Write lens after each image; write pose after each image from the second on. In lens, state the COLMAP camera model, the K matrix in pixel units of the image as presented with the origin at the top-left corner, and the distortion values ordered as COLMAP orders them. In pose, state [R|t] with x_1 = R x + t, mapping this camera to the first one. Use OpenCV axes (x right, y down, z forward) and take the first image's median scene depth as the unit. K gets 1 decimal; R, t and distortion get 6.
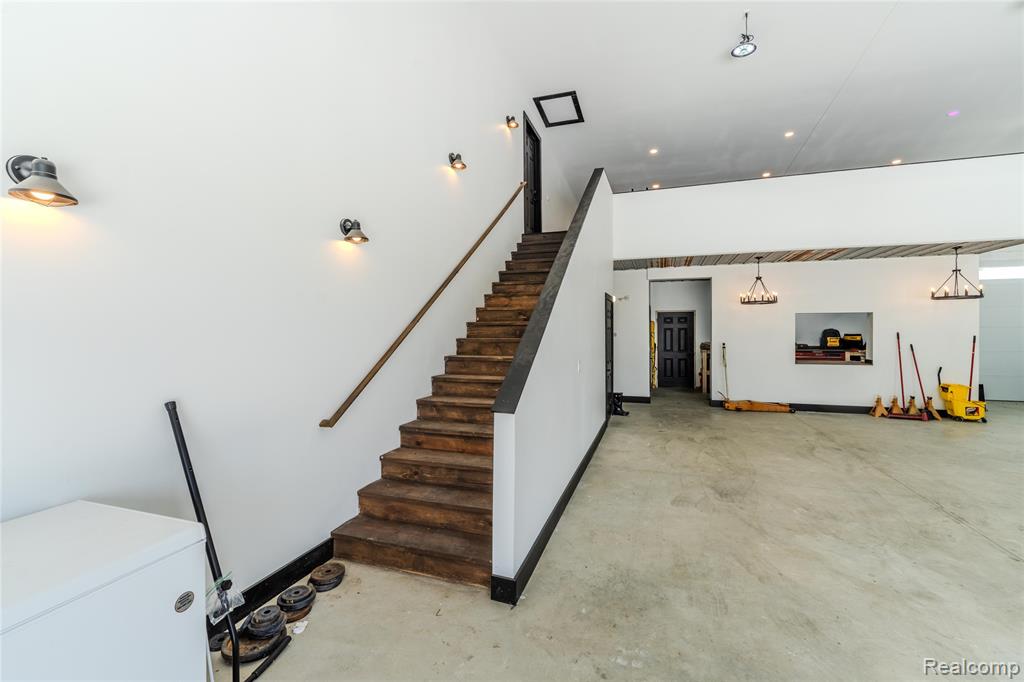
lens RADIAL K [[419.1, 0, 512.7], [0, 419.1, 320.5], [0, 0, 1]] dist [0.002577, 0.000050]
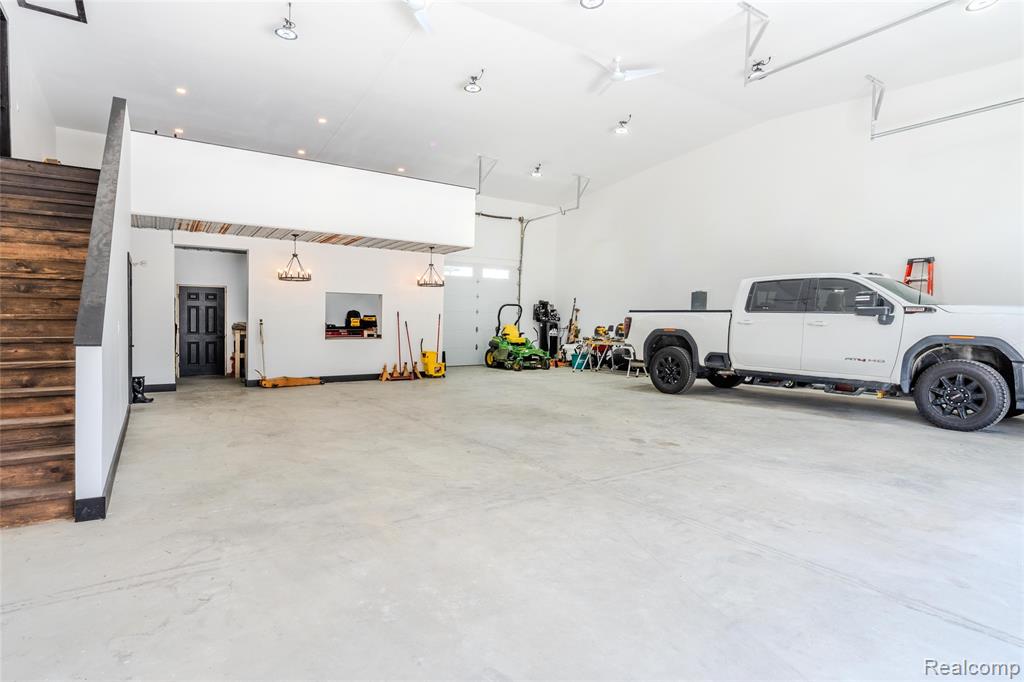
lens RADIAL K [[544.9, 0, 503.6], [0, 544.9, 343.1], [0, 0, 1]] dist [-0.001047, -0.000617]
pose [[0.613181, -0.020100, 0.789687, -0.159161], [-0.024004, 0.998740, 0.044060, 0.043596], [-0.789578, -0.045973, 0.611926, -0.230440]]
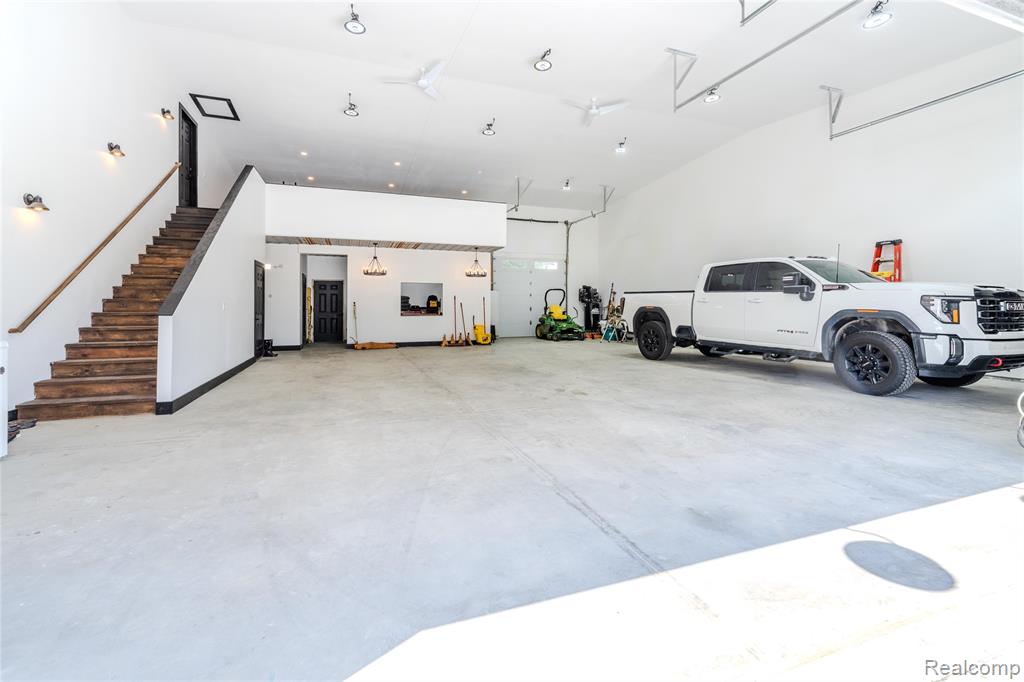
lens RADIAL K [[442.3, 0, 505.7], [0, 442.3, 302.1], [0, 0, 1]] dist [-0.001218, -0.000348]
pose [[0.784773, 0.008010, 0.619731, -0.017794], [-0.013667, 0.999897, 0.004383, 0.044319], [-0.619632, -0.011909, 0.784802, -0.519998]]
